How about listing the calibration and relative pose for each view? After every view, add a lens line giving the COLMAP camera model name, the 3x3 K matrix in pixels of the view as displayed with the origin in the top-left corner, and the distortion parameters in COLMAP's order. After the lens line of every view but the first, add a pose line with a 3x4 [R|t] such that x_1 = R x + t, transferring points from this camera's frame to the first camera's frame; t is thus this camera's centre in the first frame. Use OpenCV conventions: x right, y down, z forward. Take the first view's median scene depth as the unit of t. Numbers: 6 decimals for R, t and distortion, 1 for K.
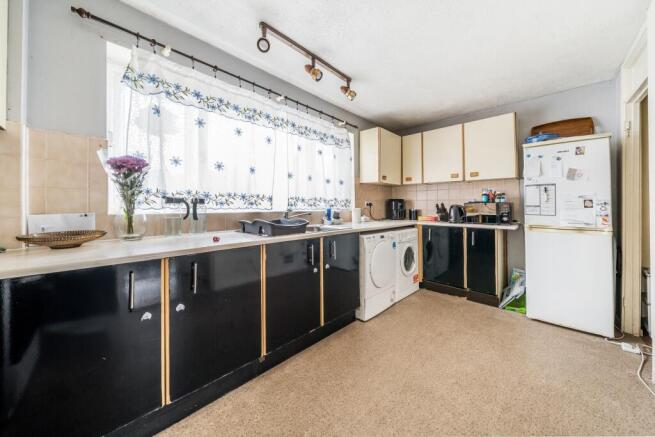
lens RADIAL K [[229.0, 0, 327.3], [0, 229.0, 202.7], [0, 0, 1]] dist [0.000216, 0.000006]
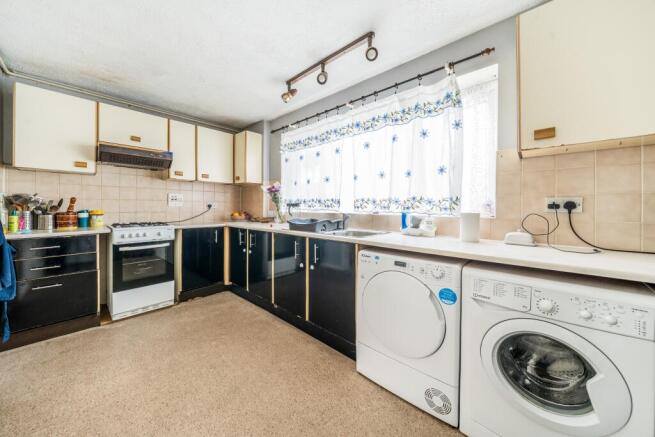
lens RADIAL K [[239.5, 0, 337.9], [0, 239.5, 211.1], [0, 0, 1]] dist [-0.013693, -0.000067]
pose [[0.033459, 0.002968, -0.999436, 0.929480], [-0.000572, 0.999995, 0.002950, 0.024876], [0.999440, 0.000473, 0.033461, 0.951293]]
